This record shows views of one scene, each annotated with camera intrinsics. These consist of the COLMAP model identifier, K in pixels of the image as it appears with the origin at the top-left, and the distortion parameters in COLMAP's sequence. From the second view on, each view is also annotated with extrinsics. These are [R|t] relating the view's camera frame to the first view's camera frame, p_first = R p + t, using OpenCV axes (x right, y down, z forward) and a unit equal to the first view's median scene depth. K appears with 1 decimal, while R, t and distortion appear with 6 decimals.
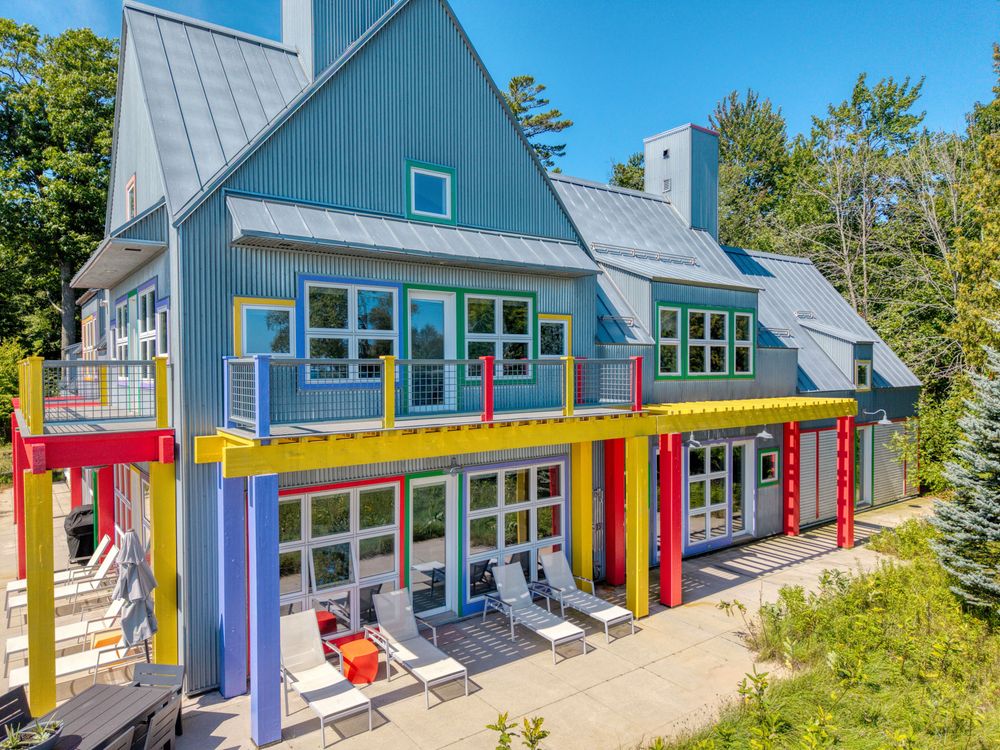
lens RADIAL K [[670.4, 0, 504.8], [0, 670.4, 376.8], [0, 0, 1]] dist [0.007831, -0.006362]
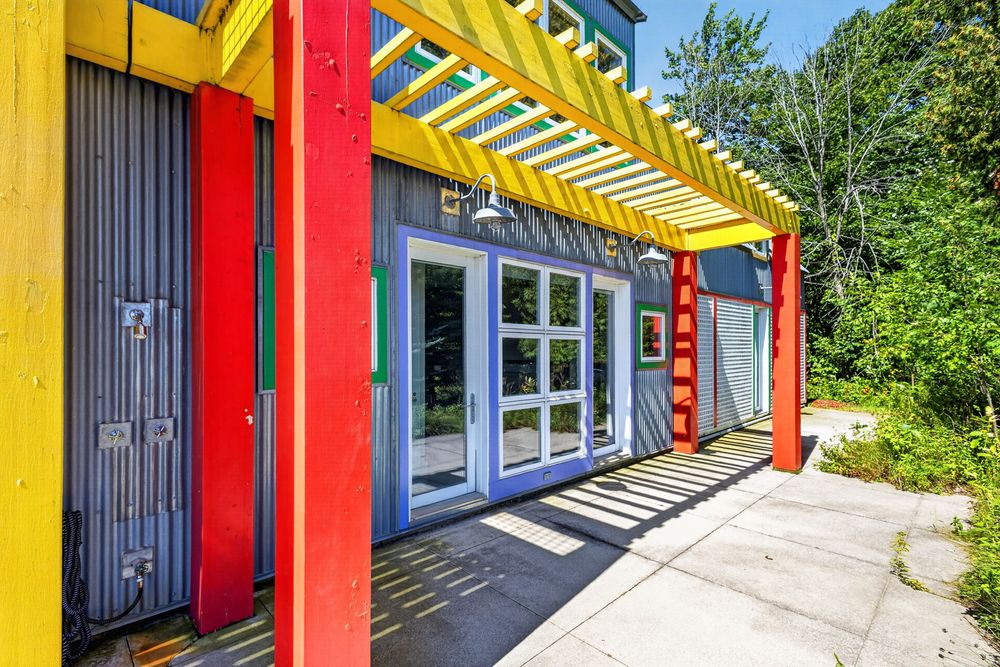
lens RADIAL K [[462.5, 0, 499.9], [0, 462.5, 341.3], [0, 0, 1]] dist [0.001371, 0.000799]
pose [[0.992343, -0.003490, 0.123461, 0.211058], [0.007077, 0.999565, -0.028629, 0.151370], [-0.123307, 0.029284, 0.991936, 0.617543]]
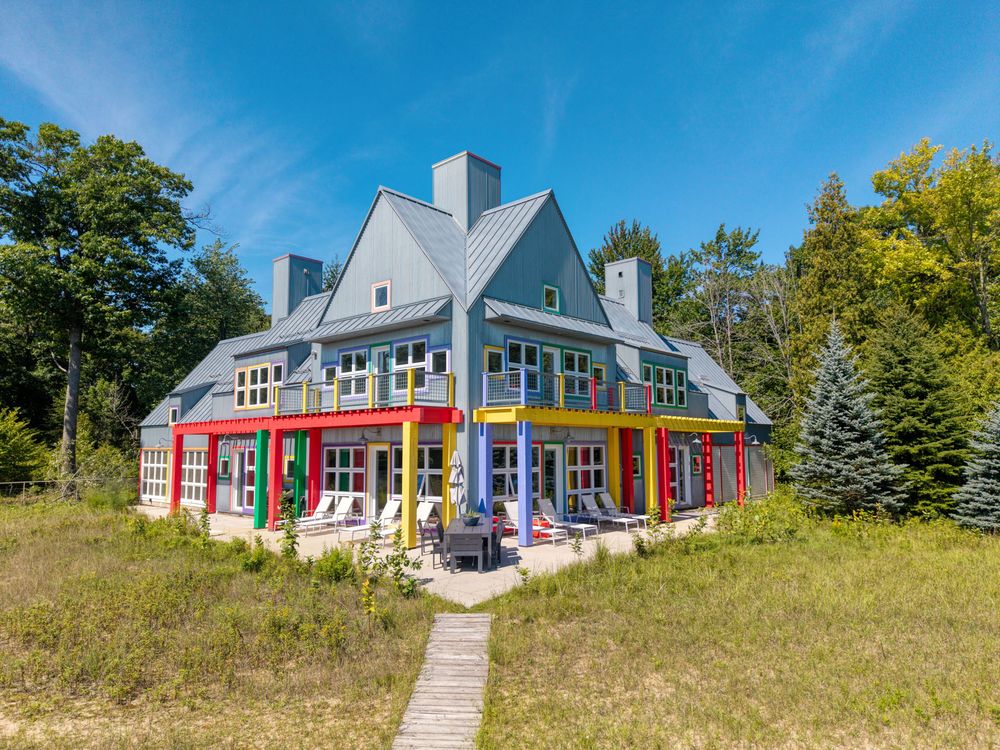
lens RADIAL K [[670.4, 0, 496.9], [0, 670.4, 372.0], [0, 0, 1]] dist [0.007831, -0.006362]
pose [[0.981267, 0.024924, 0.191032, -0.416728], [0.000889, 0.991000, -0.133861, 0.132304], [-0.192649, 0.131523, 0.972413, -0.551478]]
